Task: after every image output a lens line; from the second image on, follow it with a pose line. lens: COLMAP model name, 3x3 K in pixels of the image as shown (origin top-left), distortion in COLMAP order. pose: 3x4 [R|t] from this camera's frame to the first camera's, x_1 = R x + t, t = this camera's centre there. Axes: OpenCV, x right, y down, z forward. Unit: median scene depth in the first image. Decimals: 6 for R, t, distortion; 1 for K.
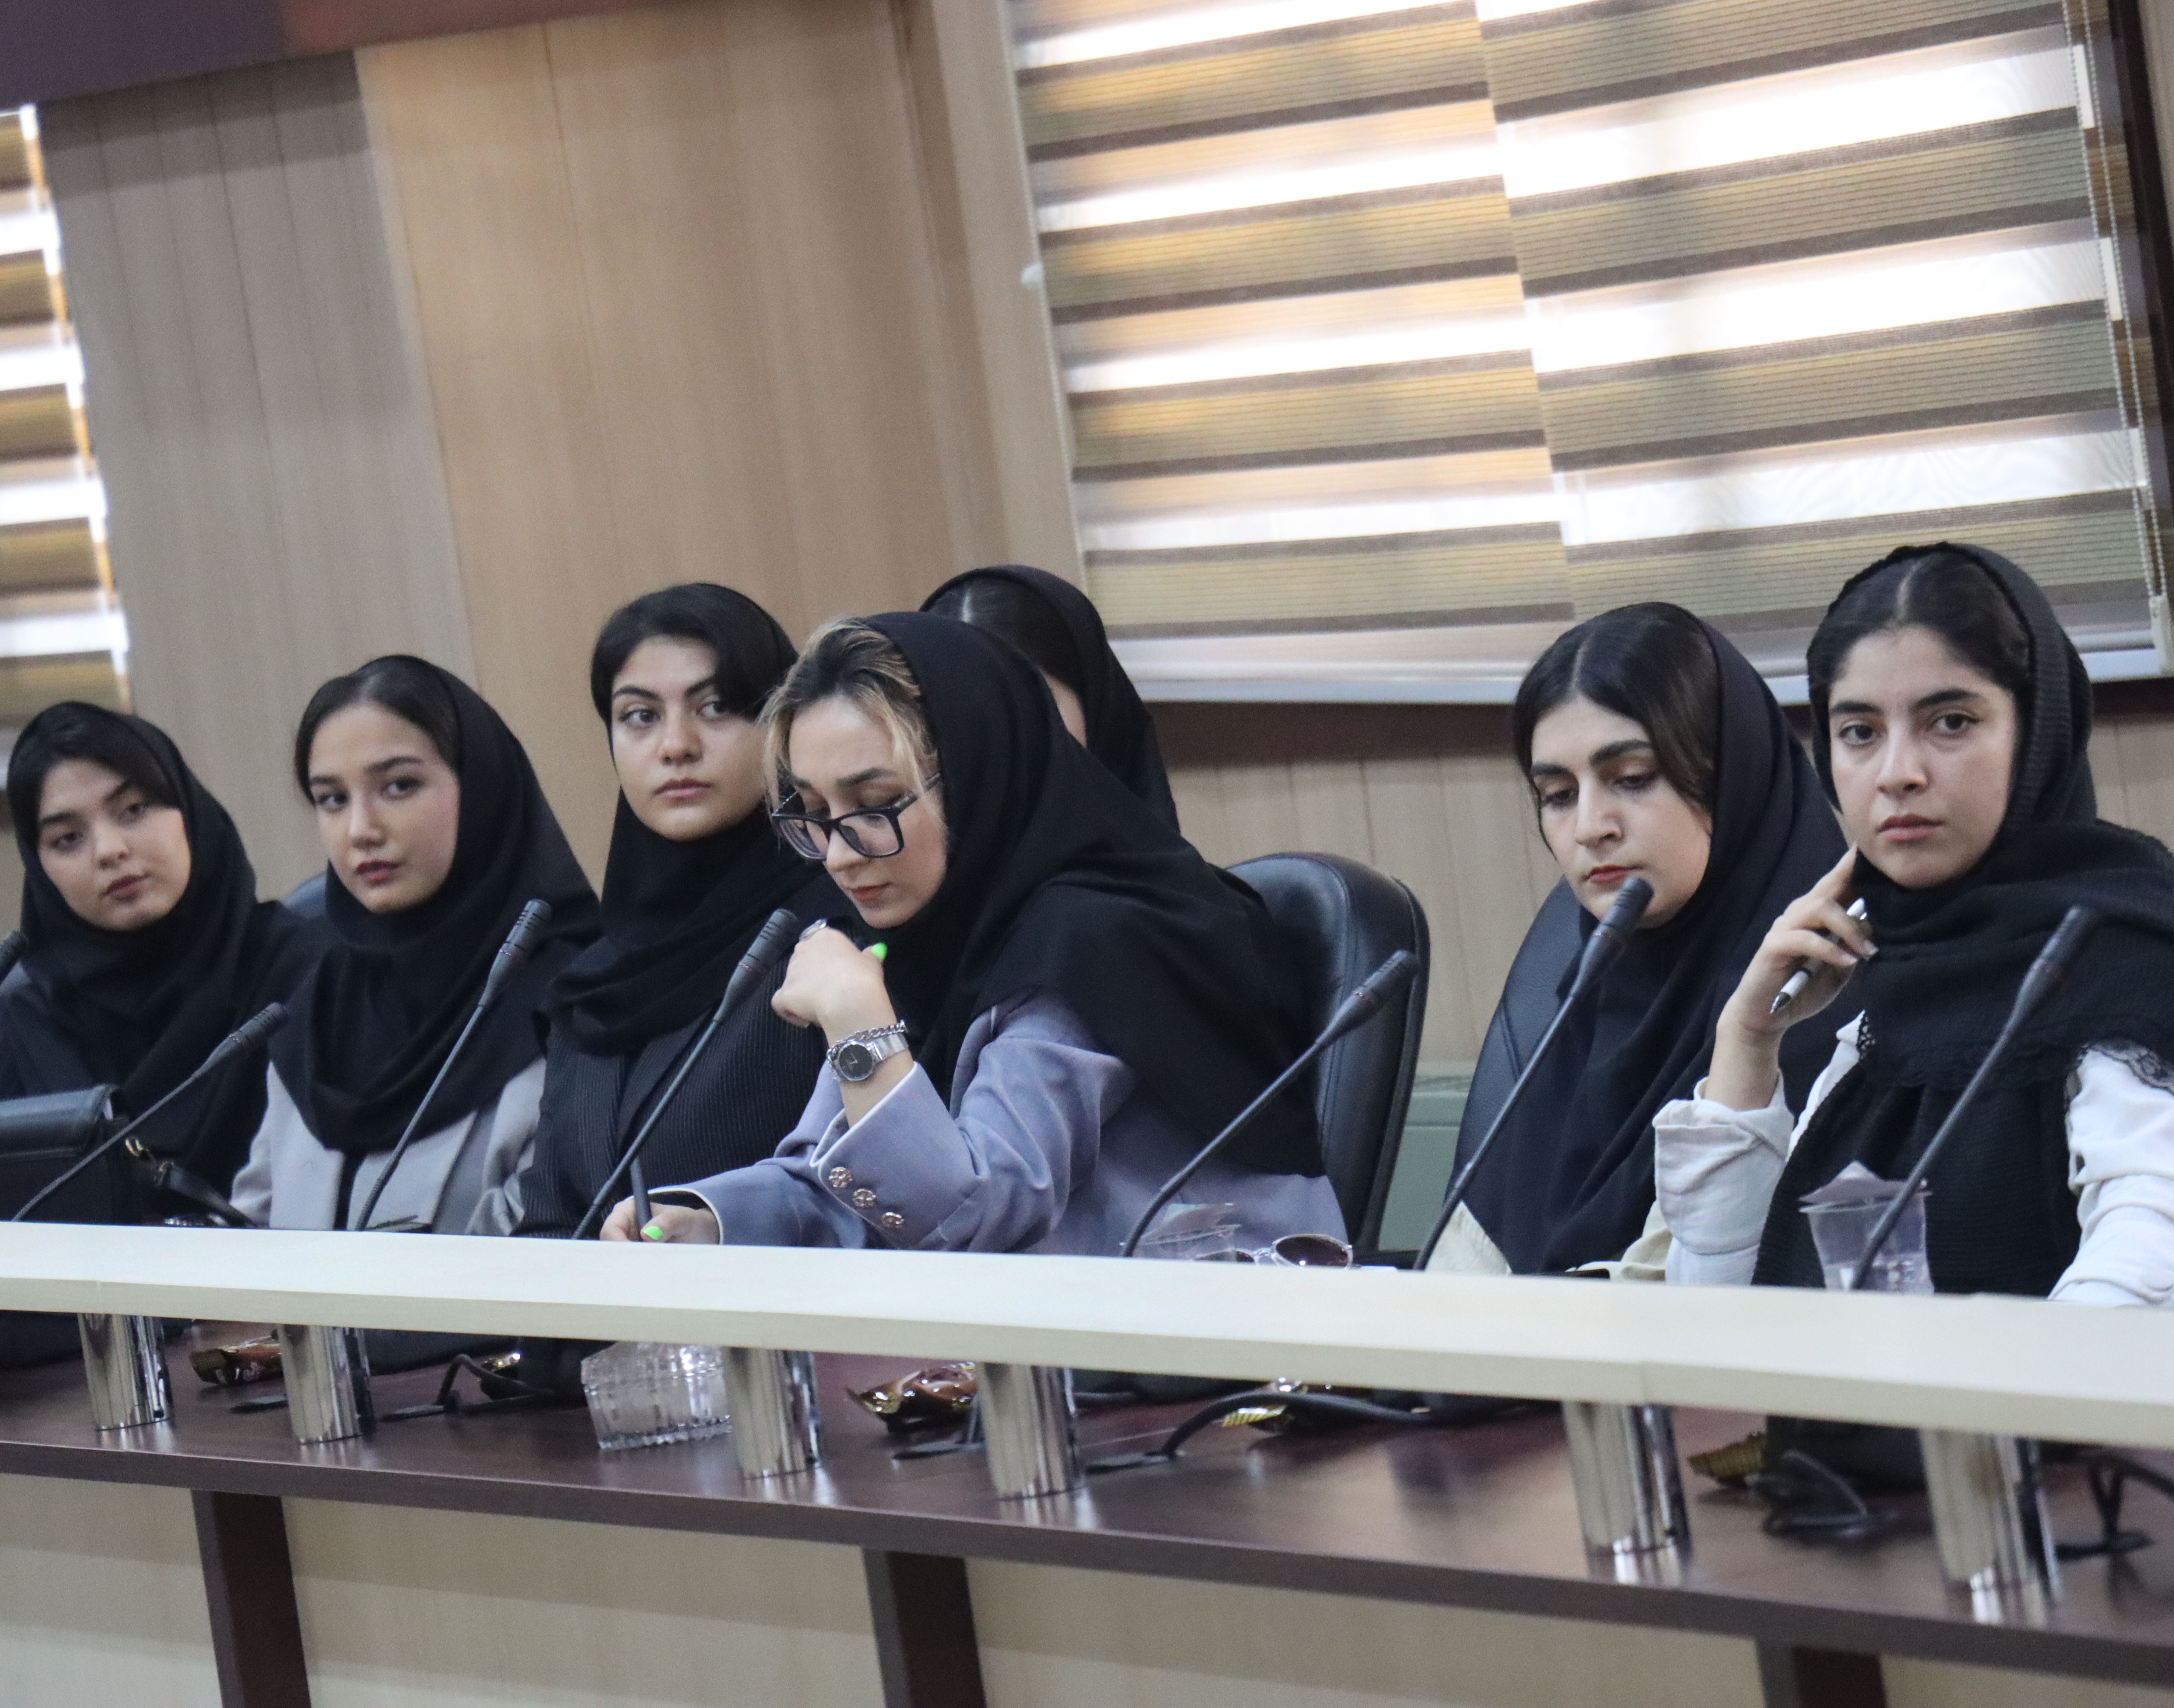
lens RADIAL K [[14039.0, 0, 1087.0], [0, 14039.0, 854.0], [0, 0, 1]] dist [2.148955, -2.229191]
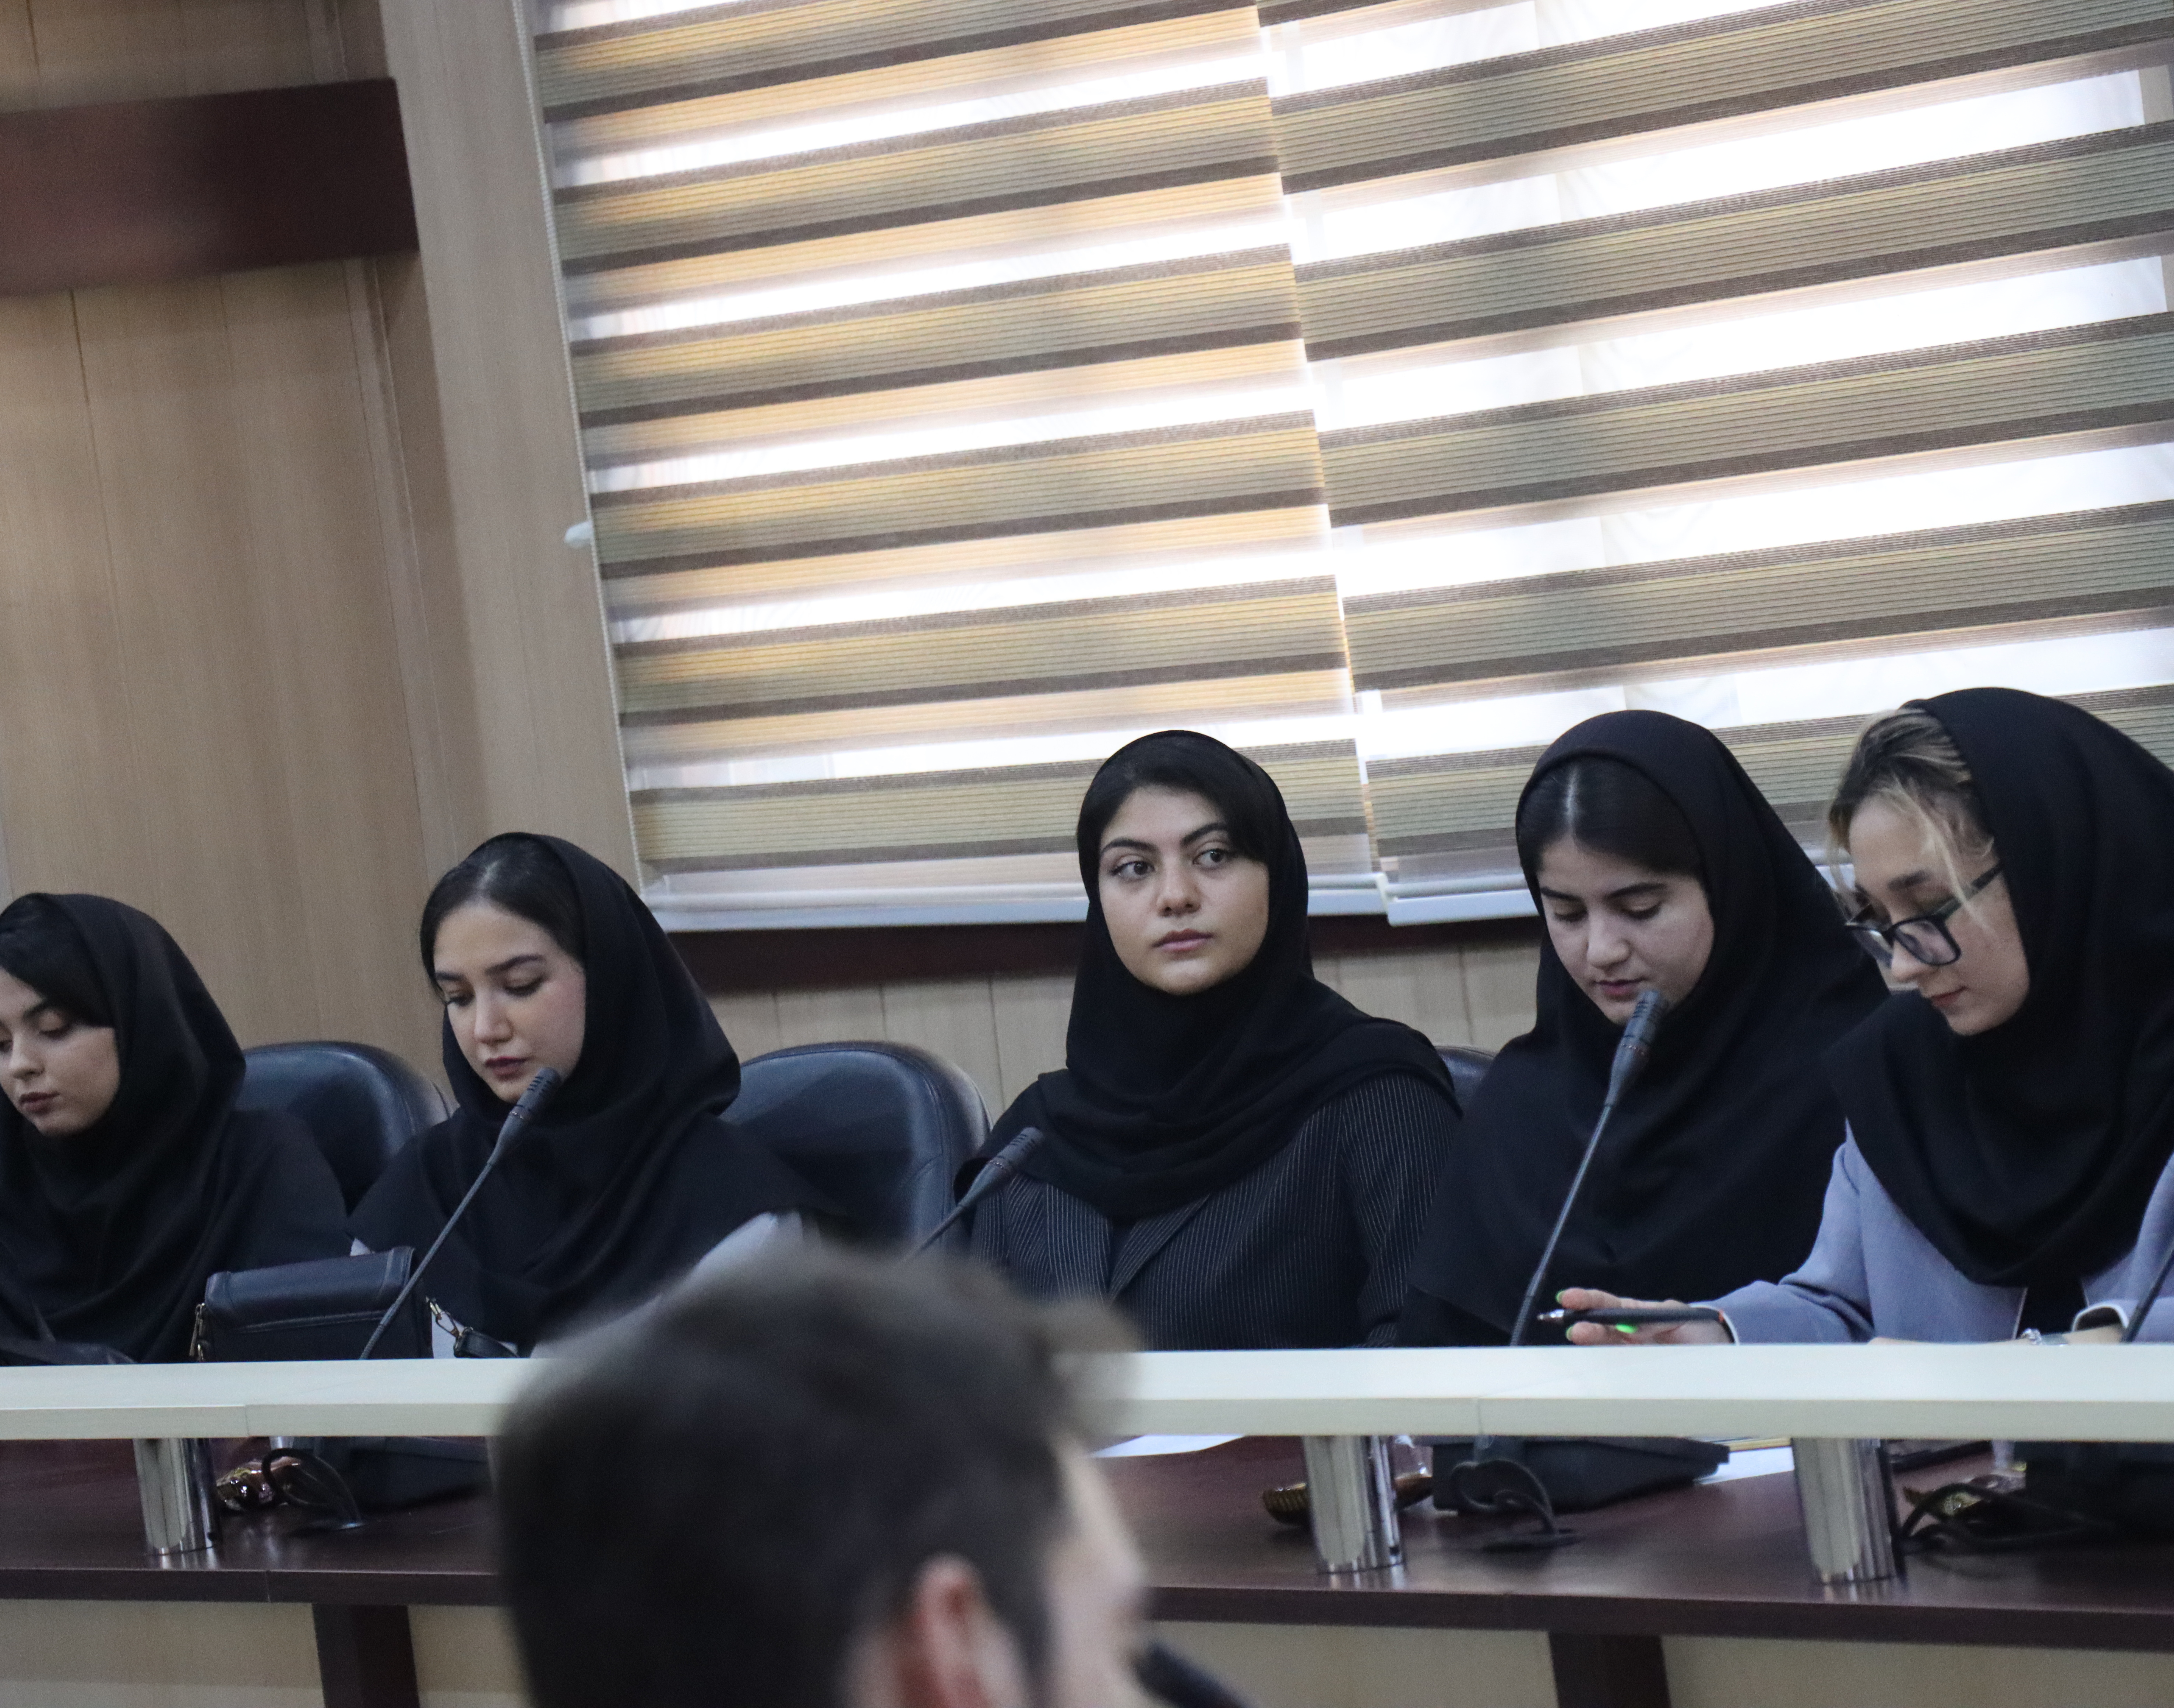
lens RADIAL K [[10285.7, 0, 1087.0], [0, 10285.7, 854.0], [0, 0, 1]] dist [1.170079, 0.964536]
pose [[0.965794, 0.002964, 0.259295, -0.181528], [0.006758, 0.999307, -0.036594, 0.012809], [-0.259223, 0.037095, 0.965105, 0.255064]]
